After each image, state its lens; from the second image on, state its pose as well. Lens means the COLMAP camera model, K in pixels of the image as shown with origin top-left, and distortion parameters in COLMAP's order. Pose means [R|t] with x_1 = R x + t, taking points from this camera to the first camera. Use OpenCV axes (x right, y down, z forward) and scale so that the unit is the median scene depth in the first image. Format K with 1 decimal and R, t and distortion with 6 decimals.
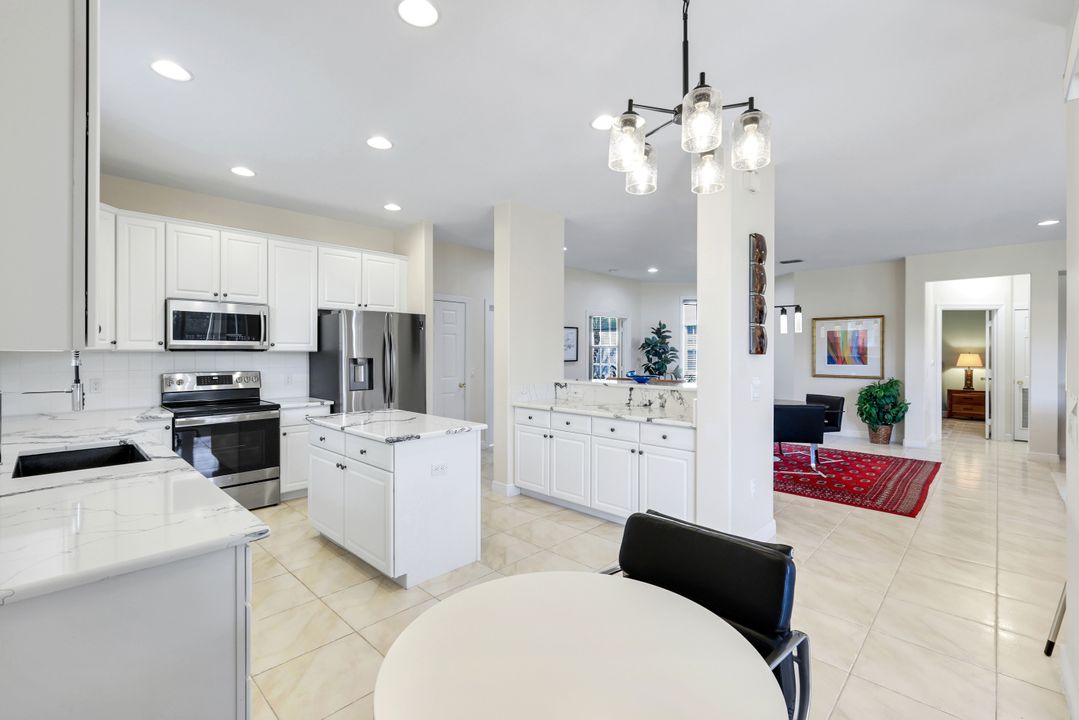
lens RADIAL K [[473.5, 0, 539.6], [0, 473.5, 354.3], [0, 0, 1]] dist [0.002295, 0.000856]
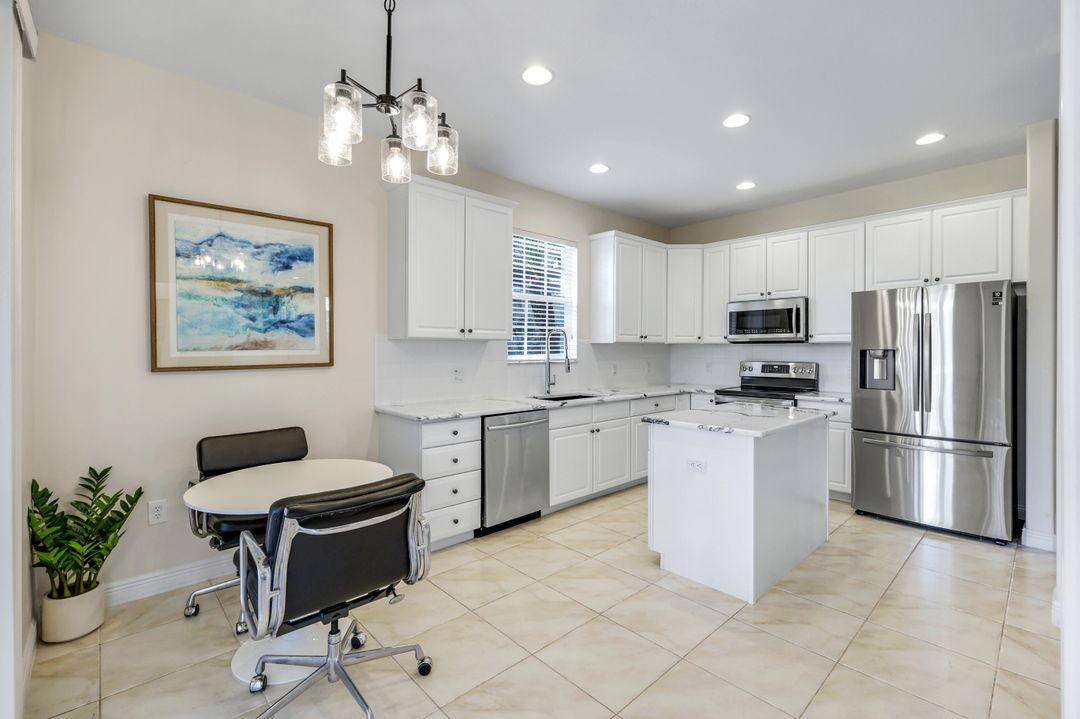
lens RADIAL K [[474.0, 0, 539.6], [0, 474.0, 350.7], [0, 0, 1]] dist [0.002295, 0.000856]
pose [[-0.053928, -0.000104, -0.998545, 0.493635], [-0.007039, 0.999975, 0.000276, 0.015058], [0.998520, 0.007044, -0.053928, 0.509620]]
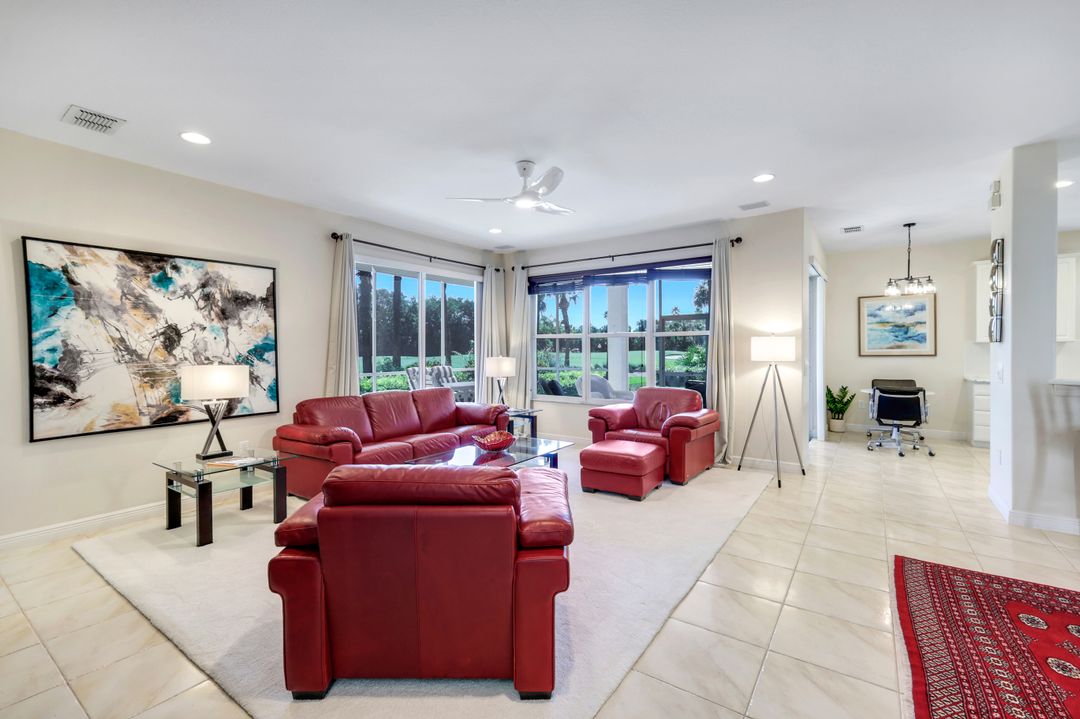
lens RADIAL K [[474.0, 0, 535.3], [0, 474.0, 351.4], [0, 0, 1]] dist [0.002295, 0.000856]
pose [[-0.988792, 0.003744, -0.149253, 1.378966], [0.002236, 0.999945, 0.010270, 0.005739], [0.149283, 0.009821, -0.988746, 1.555613]]
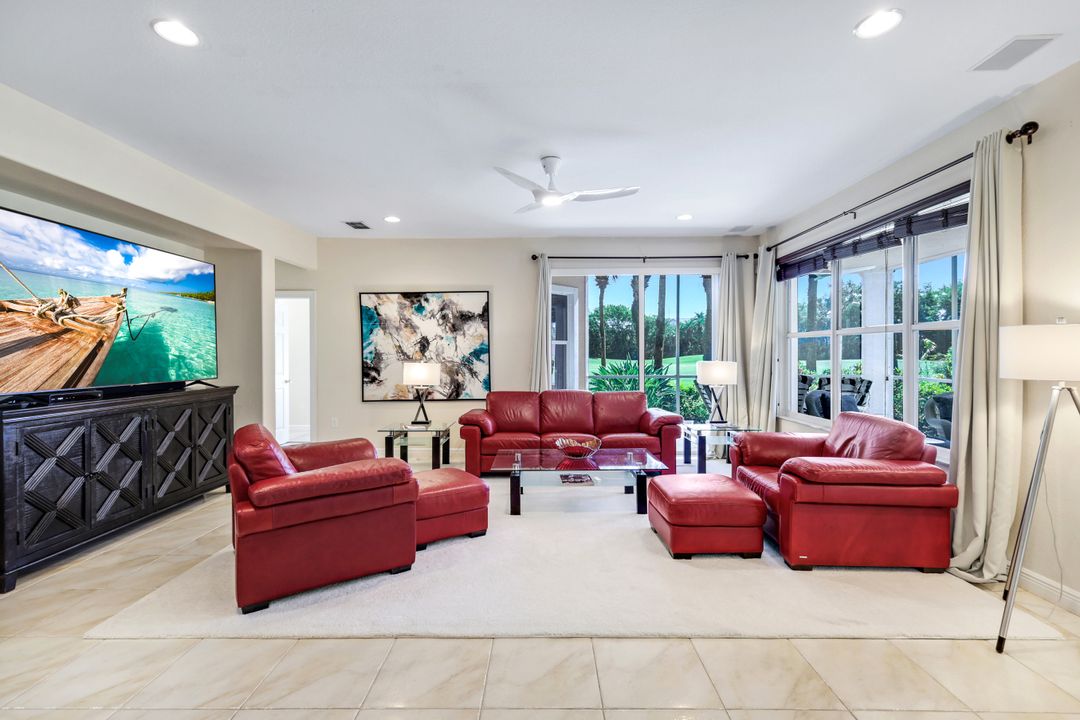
lens RADIAL K [[474.0, 0, 542.9], [0, 474.0, 356.7], [0, 0, 1]] dist [0.002295, 0.000856]
pose [[-0.690843, -0.005672, 0.722982, 0.656319], [0.006607, 0.999878, 0.014157, 0.005020], [-0.722974, 0.014557, -0.690721, 1.274504]]
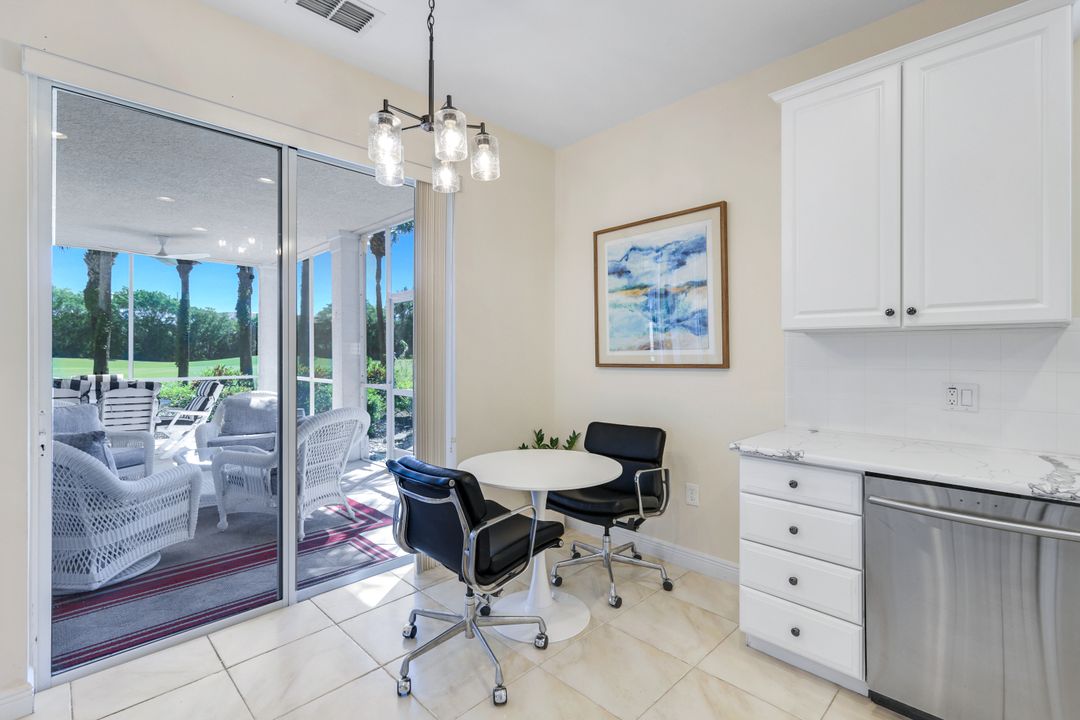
lens RADIAL K [[491.0, 0, 536.4], [0, 491.0, 349.7], [0, 0, 1]] dist [0.002599, 0.000207]
pose [[-0.999775, -0.000571, 0.021195, 0.008969], [-0.000554, 1.000000, 0.000789, 0.016573], [-0.021195, 0.000777, -0.999775, 0.801008]]
